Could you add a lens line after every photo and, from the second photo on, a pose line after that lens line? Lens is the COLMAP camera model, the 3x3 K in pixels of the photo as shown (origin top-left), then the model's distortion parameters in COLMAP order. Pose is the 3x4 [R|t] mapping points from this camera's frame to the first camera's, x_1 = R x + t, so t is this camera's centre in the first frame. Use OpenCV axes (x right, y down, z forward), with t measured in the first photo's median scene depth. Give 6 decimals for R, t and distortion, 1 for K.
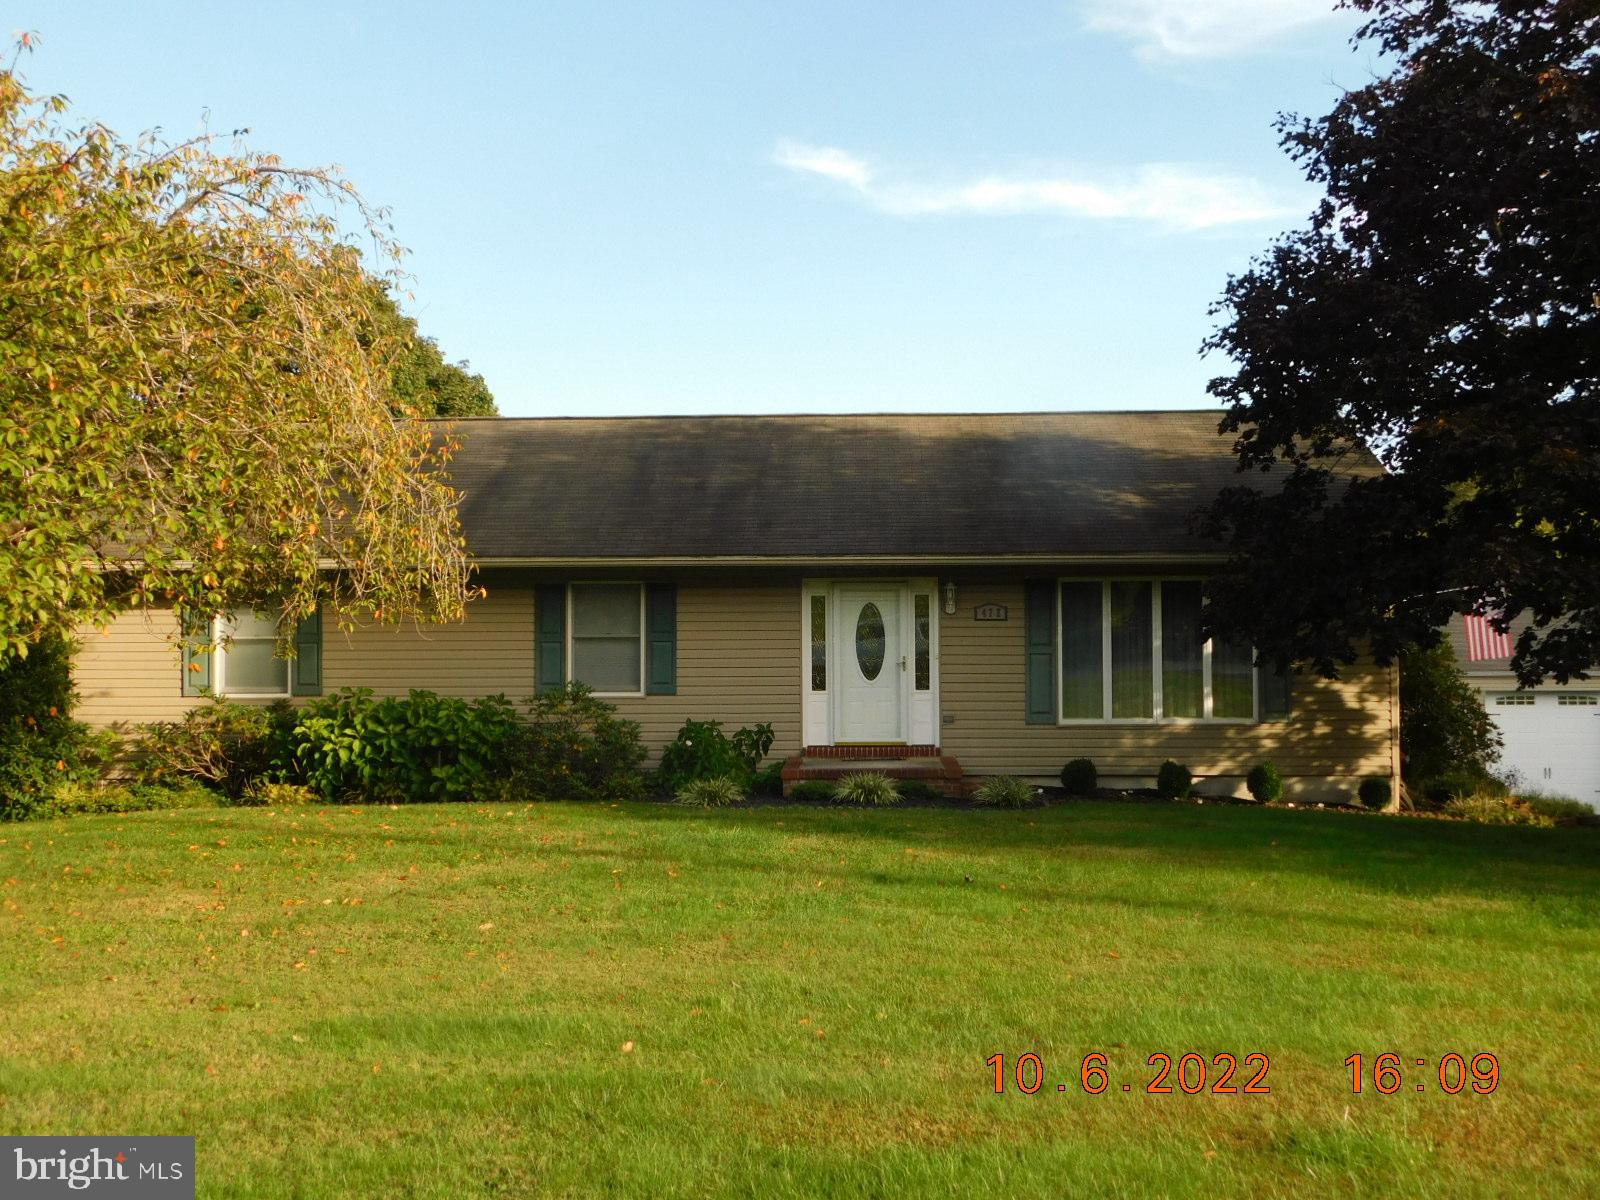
lens RADIAL K [[1689.8, 0, 800.1], [0, 1689.8, 607.1], [0, 0, 1]] dist [0.052572, 0.000000]
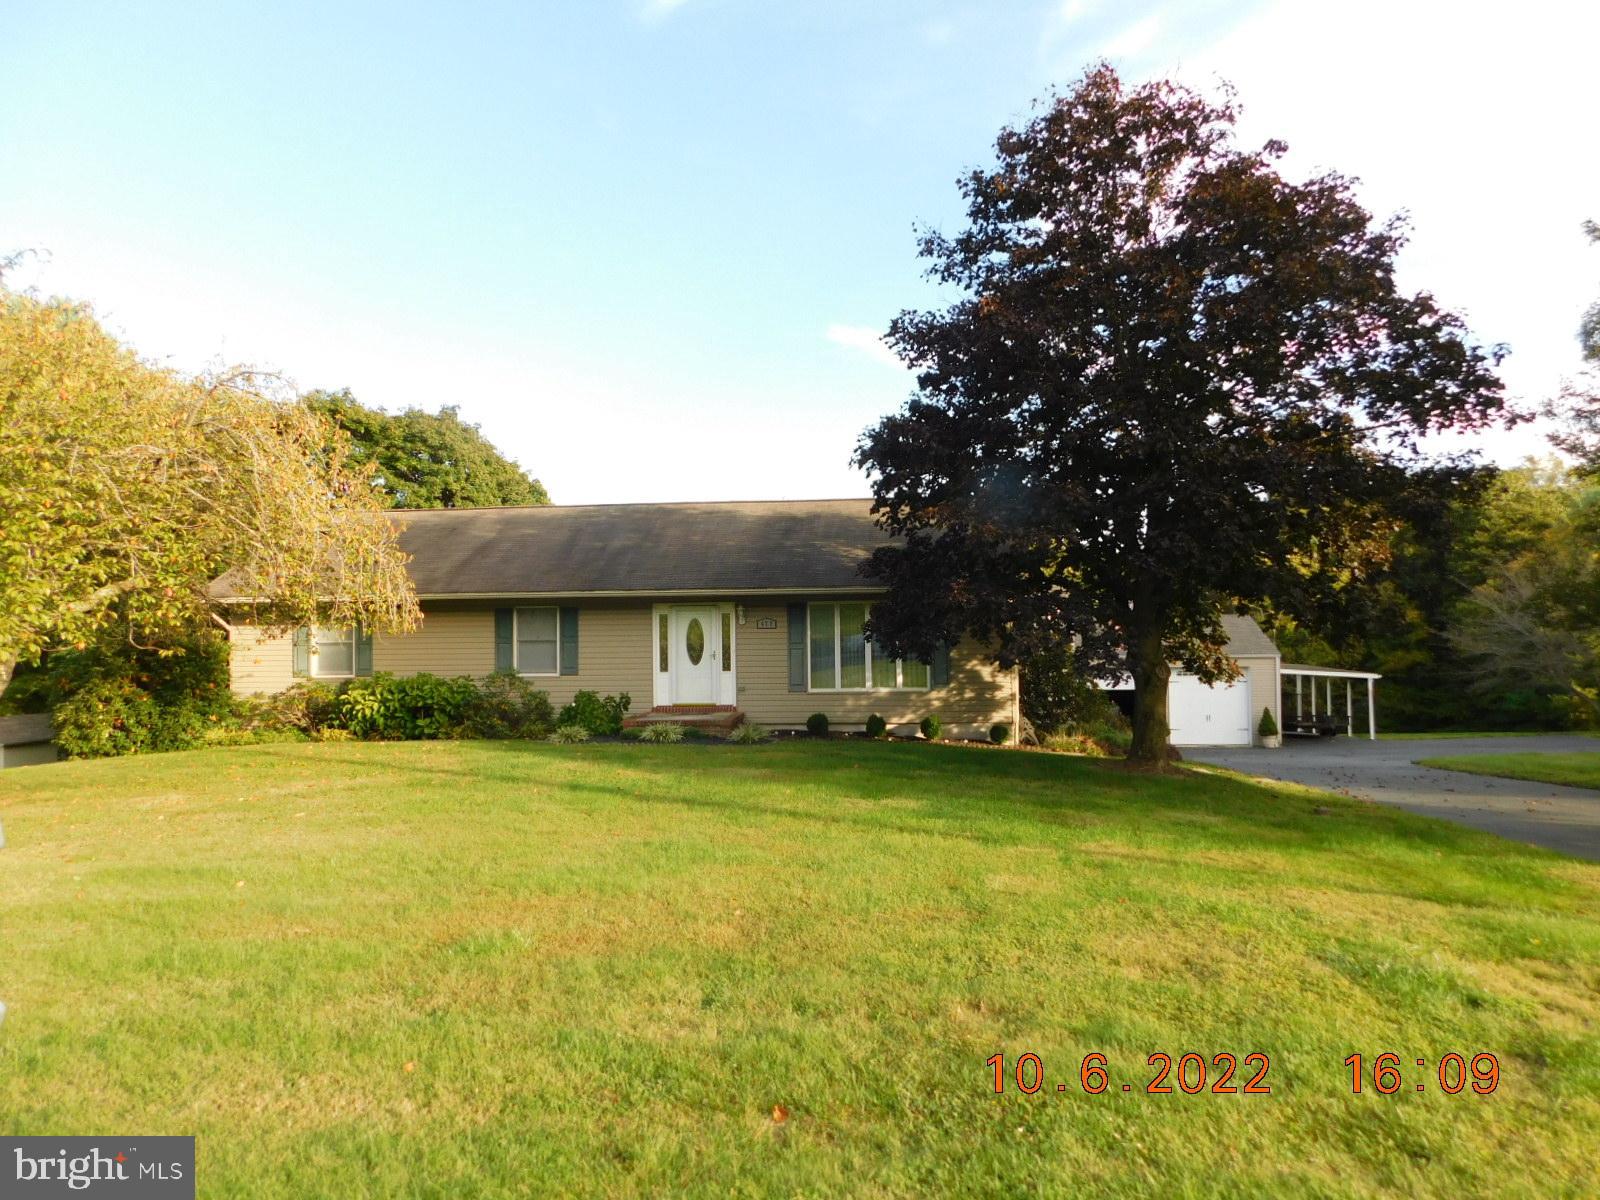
lens RADIAL K [[1065.0, 0, 800.2], [0, 1065.0, 598.9], [0, 0, 1]] dist [0.000288, 0.000799]
pose [[0.997968, -0.008813, -0.063098, 0.211433], [0.007876, 0.999855, -0.015091, -0.004999], [0.063222, 0.014564, 0.997893, -0.023733]]
